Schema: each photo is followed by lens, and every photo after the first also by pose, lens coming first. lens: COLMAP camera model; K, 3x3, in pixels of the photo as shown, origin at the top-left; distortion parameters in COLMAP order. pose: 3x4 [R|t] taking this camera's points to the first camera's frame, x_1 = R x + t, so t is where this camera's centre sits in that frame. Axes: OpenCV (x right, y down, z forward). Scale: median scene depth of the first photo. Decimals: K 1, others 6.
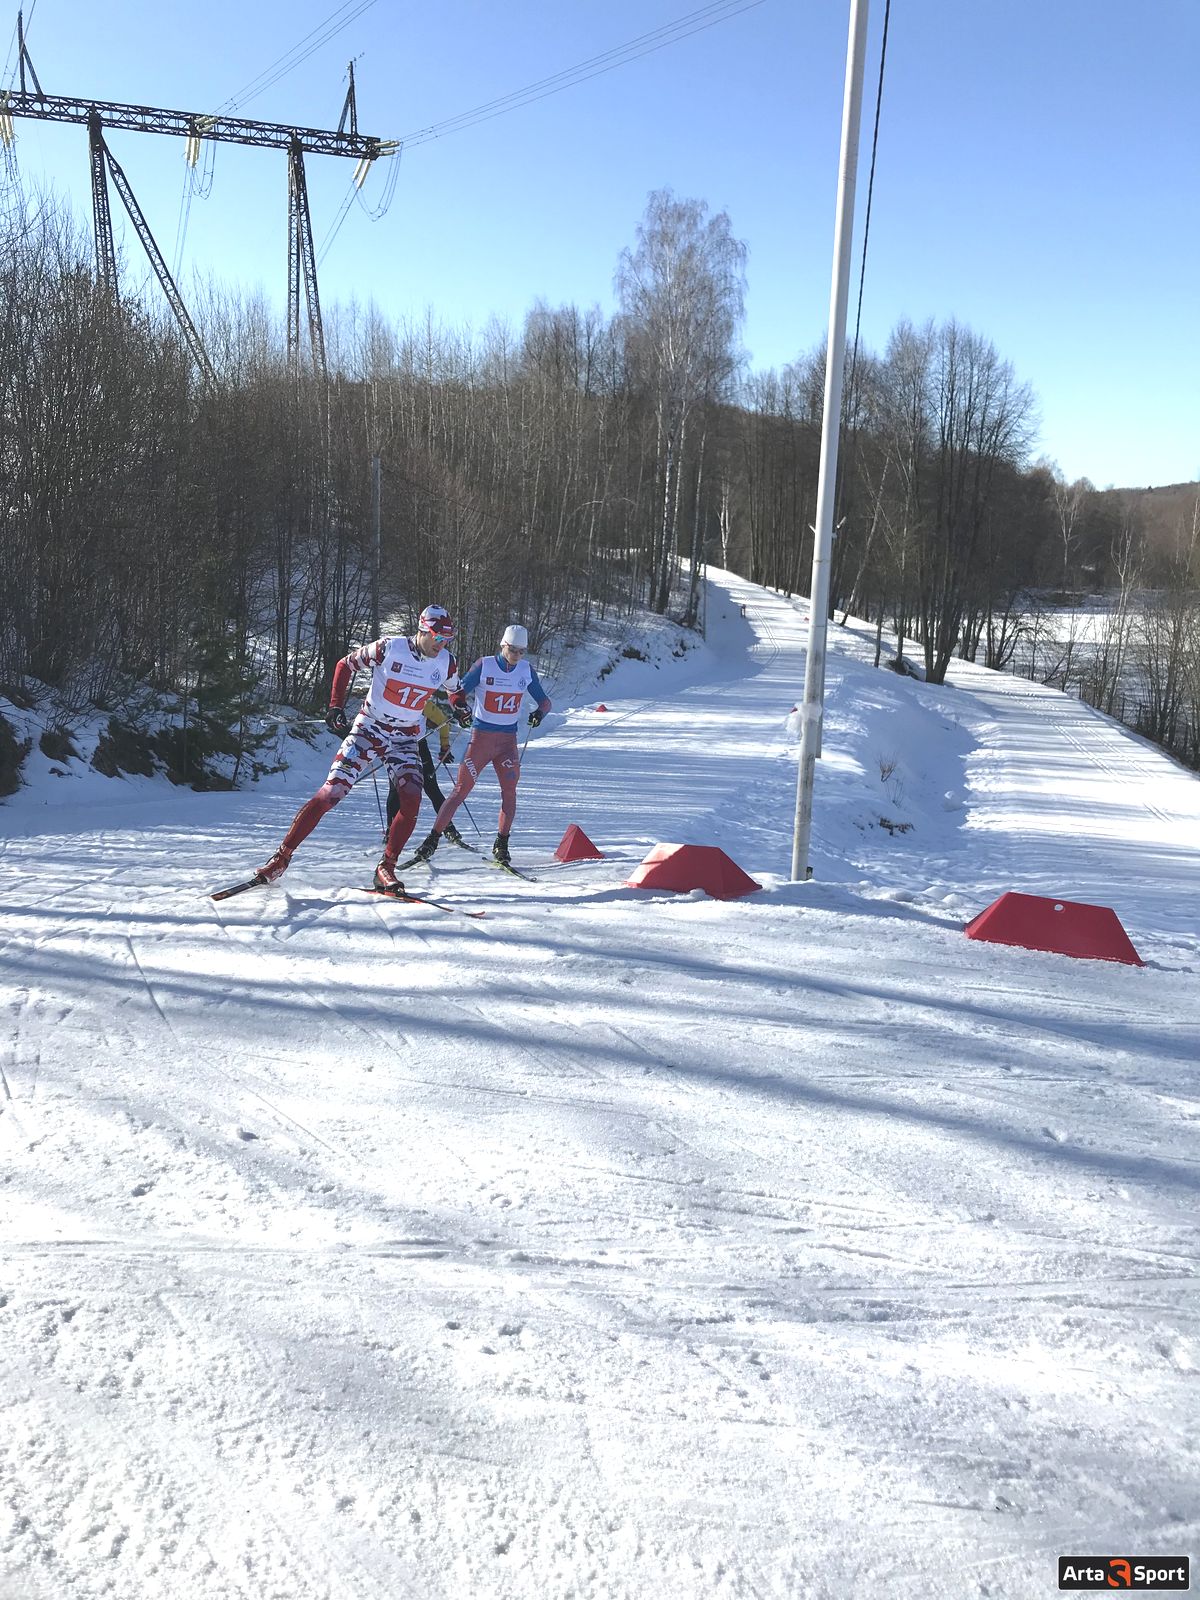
lens RADIAL K [[1313.1, 0, 631.1], [0, 1313.1, 797.7], [0, 0, 1]] dist [0.041904, -0.041070]
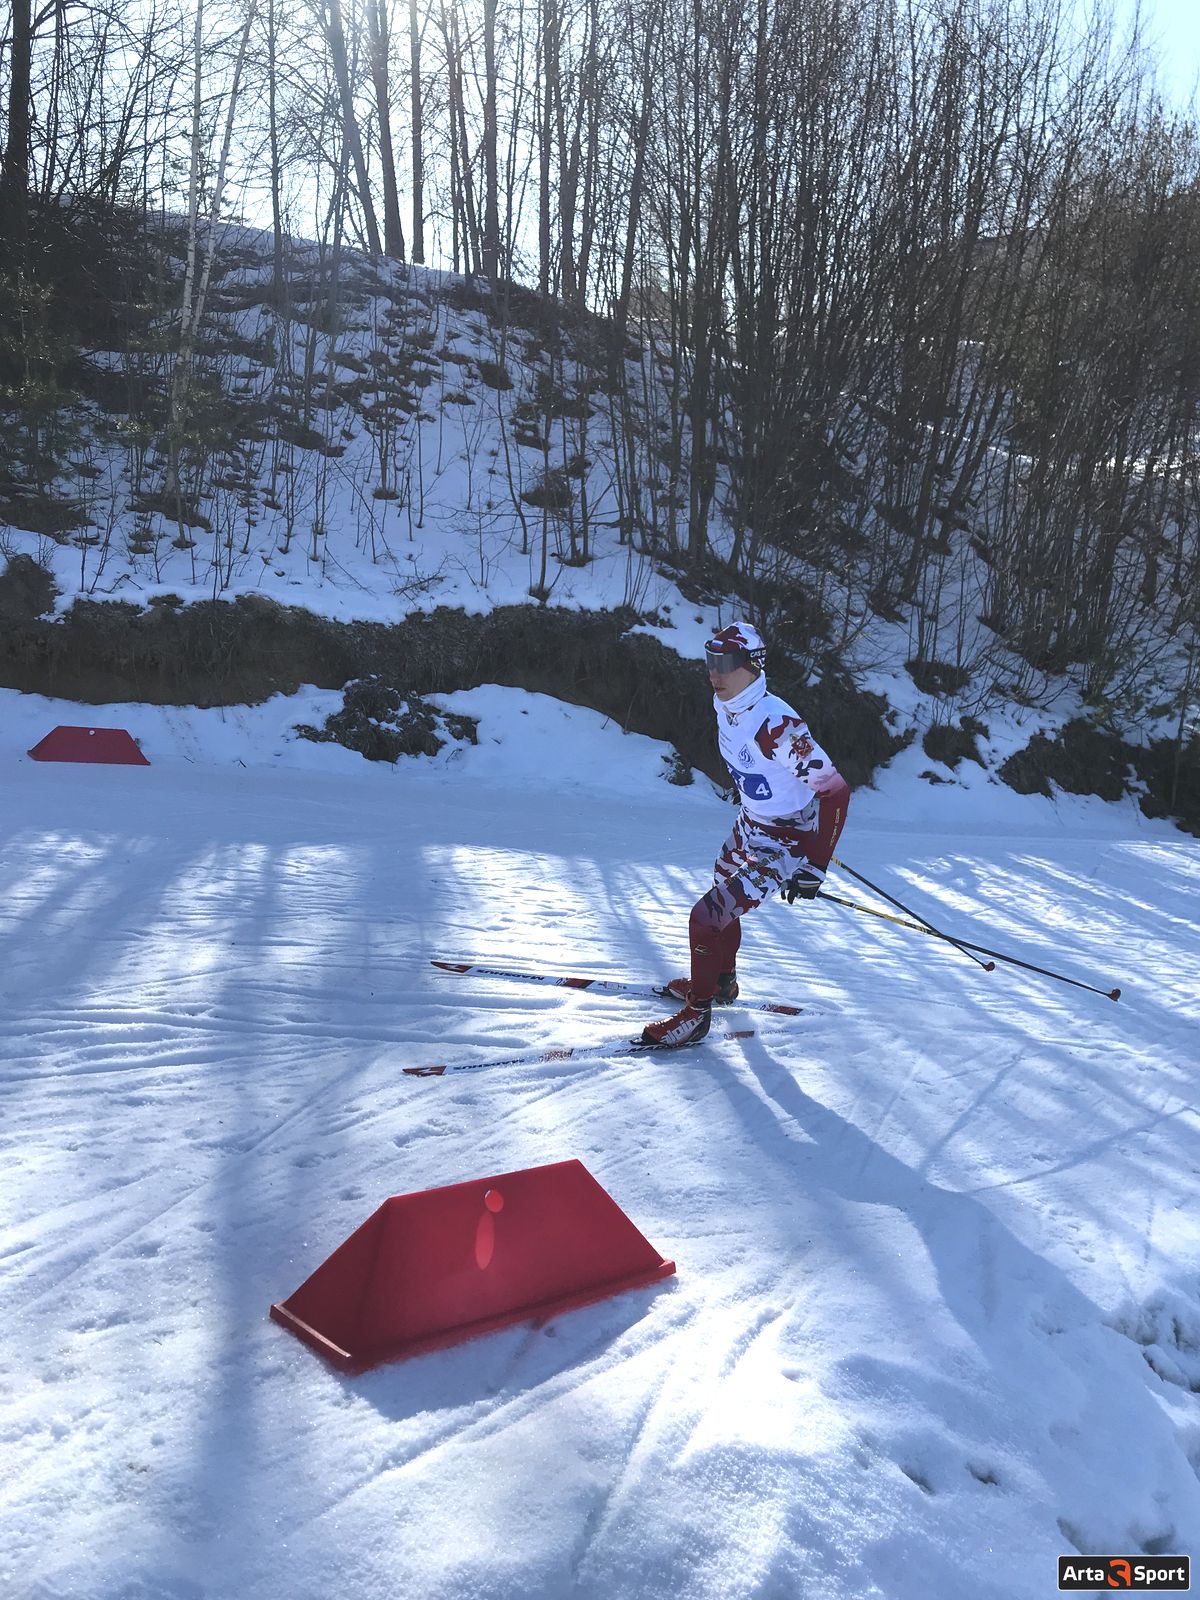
lens RADIAL K [[1313.1, 0, 611.8], [0, 1313.1, 784.8], [0, 0, 1]] dist [0.041904, -0.041070]
pose [[0.549270, 0.133394, -0.824930, 0.090927], [-0.136896, 0.988204, 0.068646, -0.040339], [0.824356, 0.075224, 0.561052, 0.400257]]
